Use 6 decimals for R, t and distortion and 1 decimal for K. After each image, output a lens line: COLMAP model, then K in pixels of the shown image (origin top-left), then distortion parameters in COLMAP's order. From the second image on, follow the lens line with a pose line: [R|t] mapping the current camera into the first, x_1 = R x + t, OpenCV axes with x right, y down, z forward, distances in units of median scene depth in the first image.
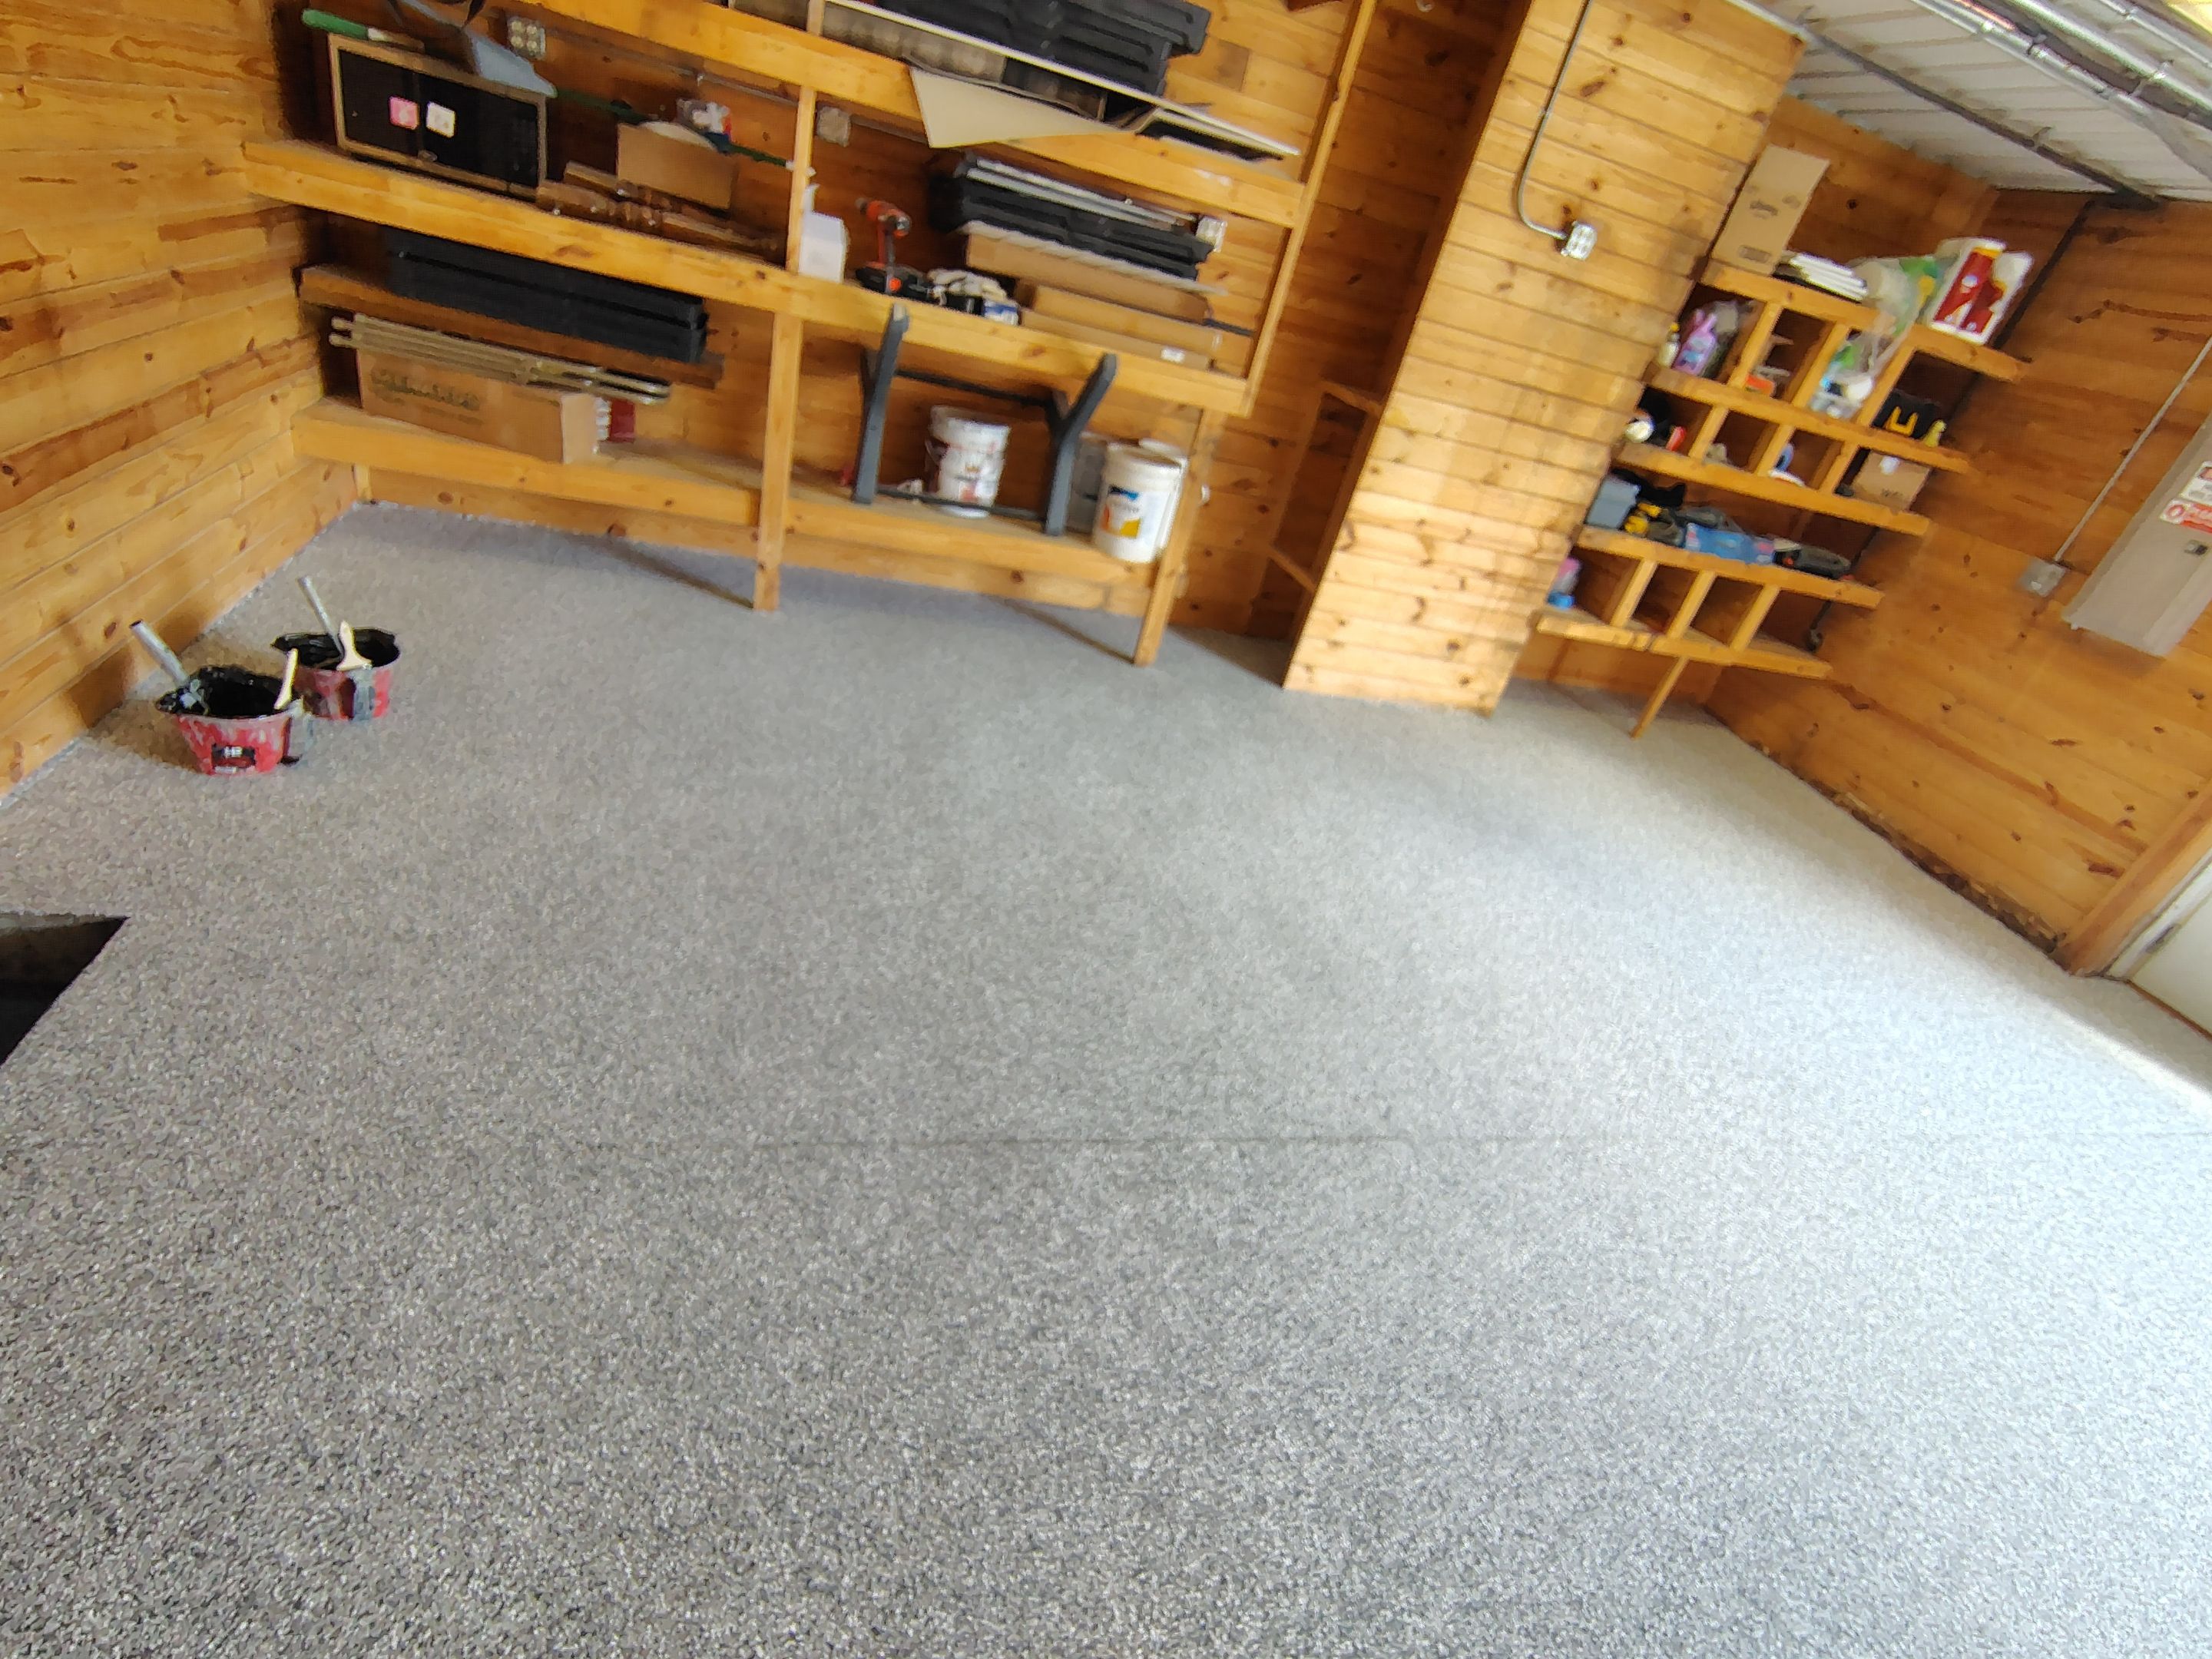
lens RADIAL K [[1043.3, 0, 1113.9], [0, 1043.3, 818.1], [0, 0, 1]] dist [-0.004573, 0.000801]
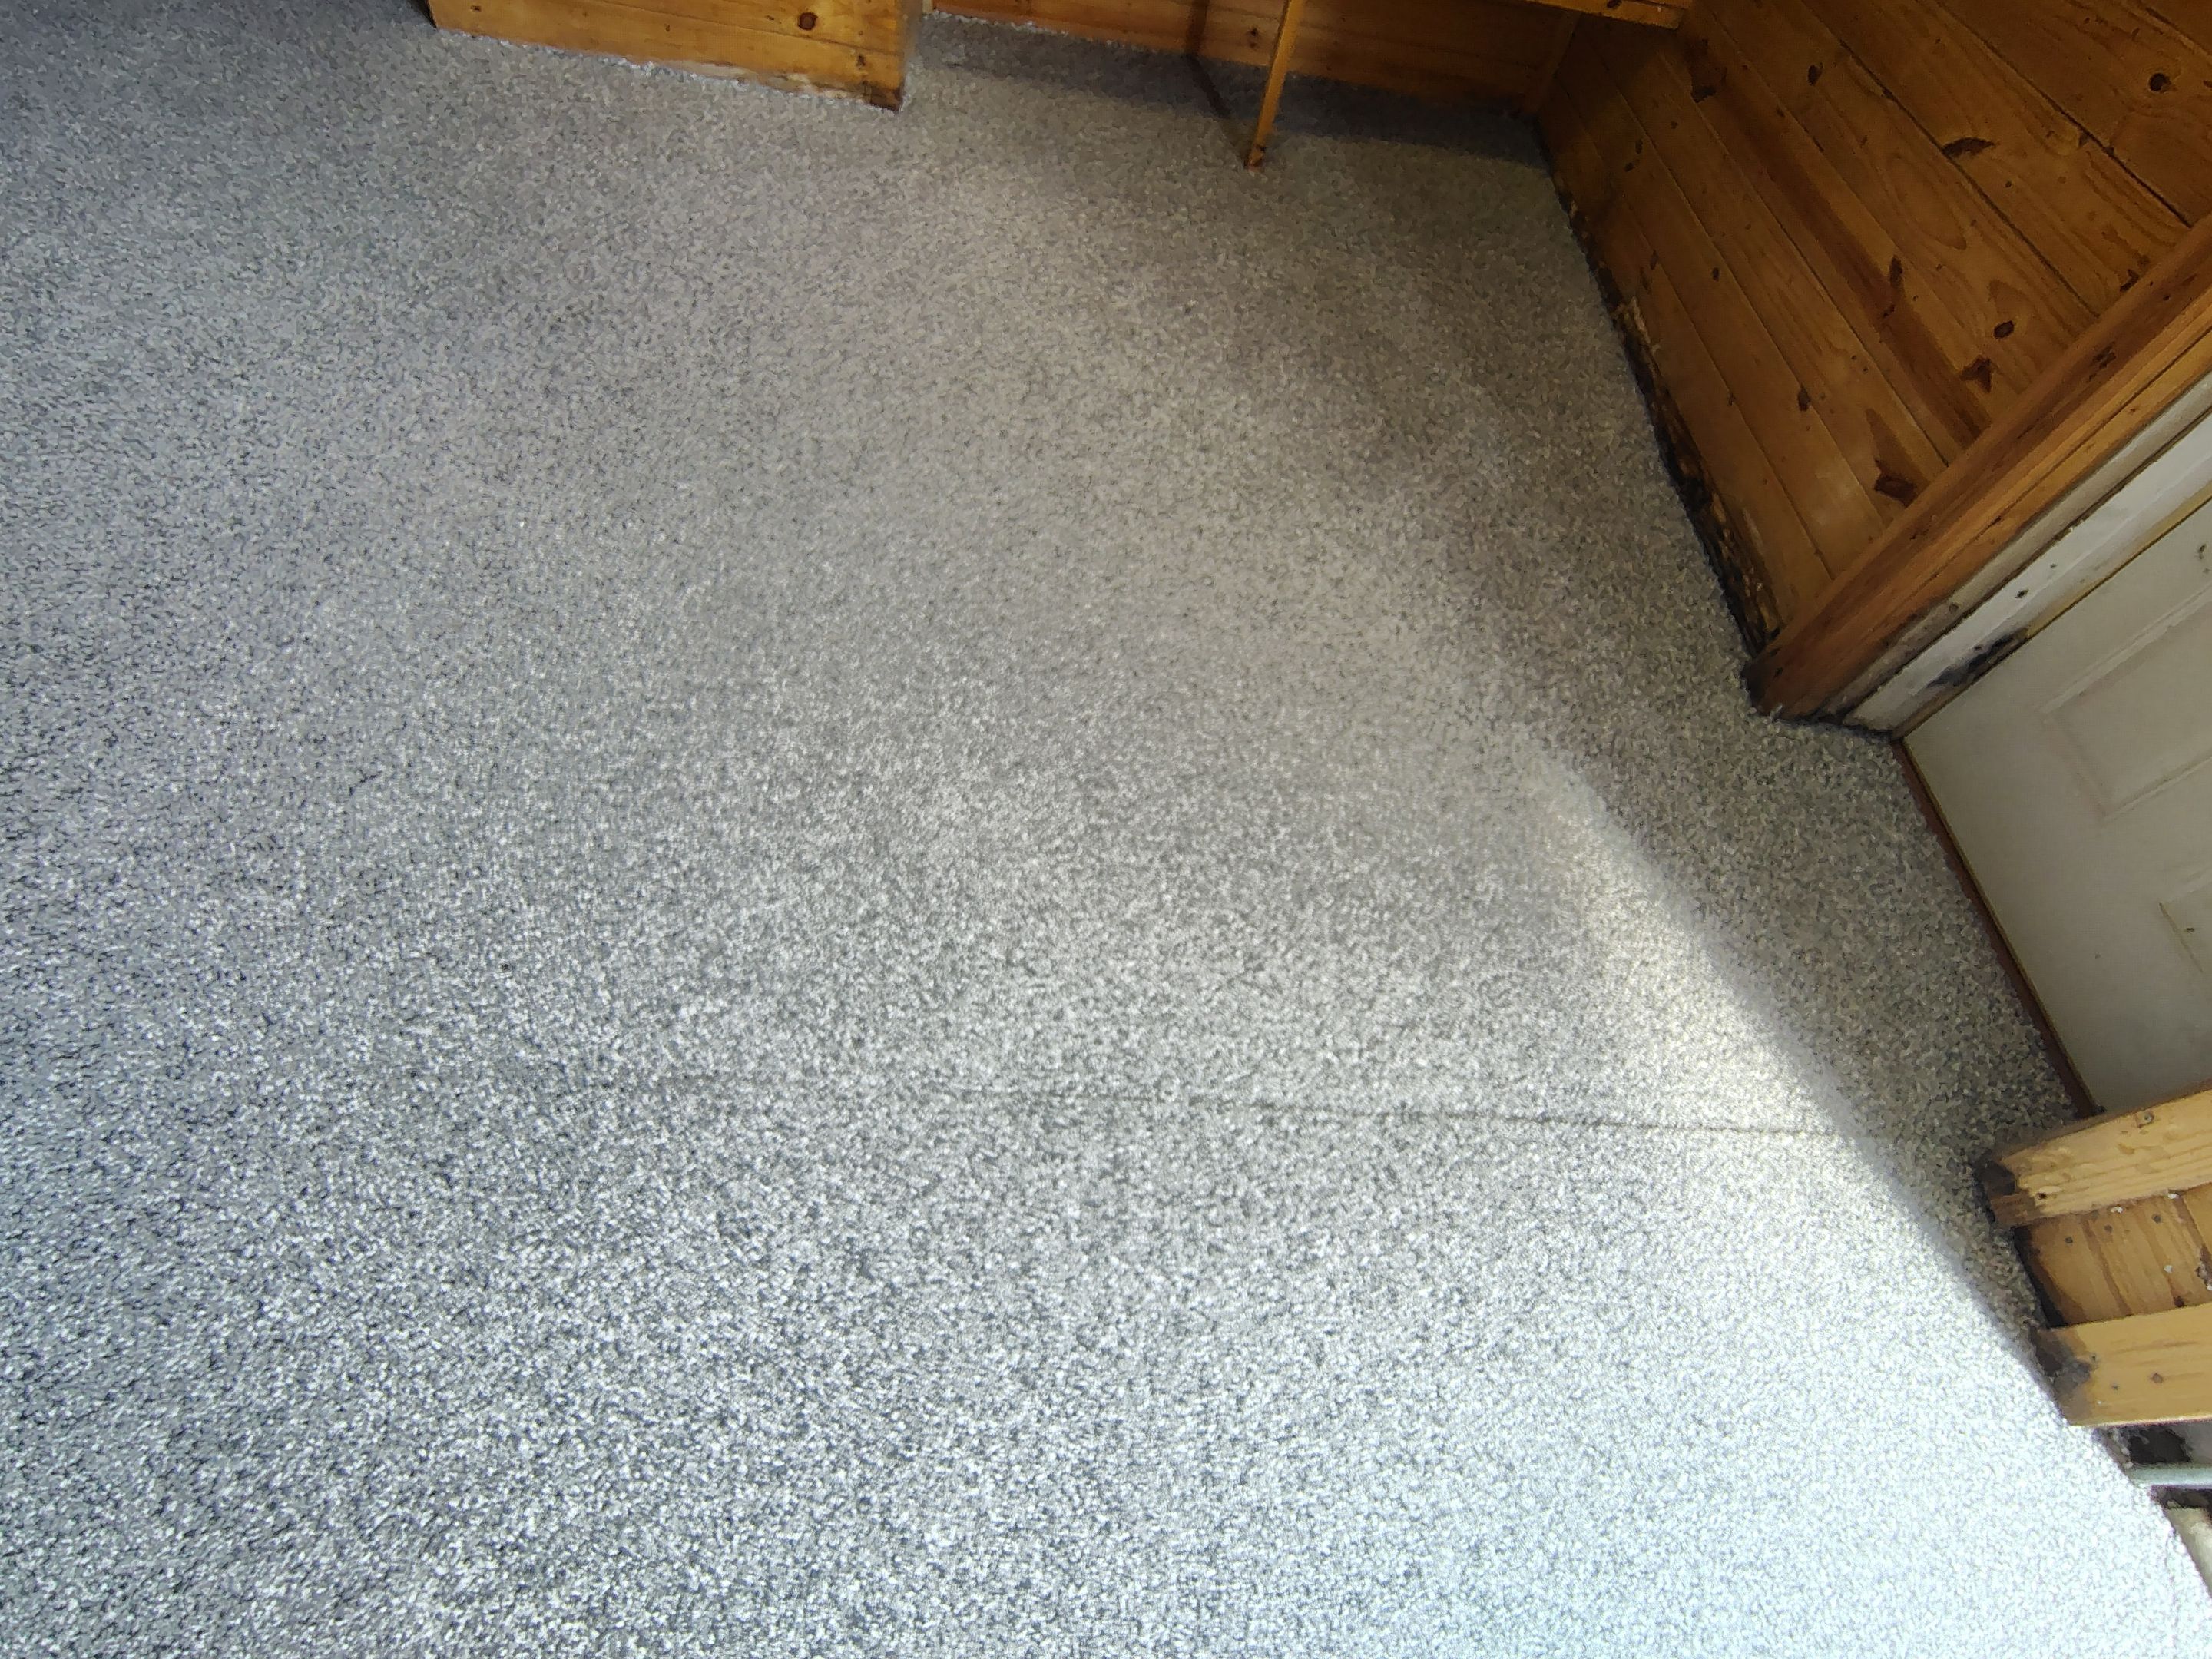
lens RADIAL K [[1057.1, 0, 1103.7], [0, 1057.1, 822.0], [0, 0, 1]] dist [-0.014676, 0.008011]
pose [[0.969634, 0.139754, -0.200695, 0.746106], [-0.047041, 0.911892, 0.407725, 0.015163], [0.239994, -0.385903, 0.890776, 0.488545]]
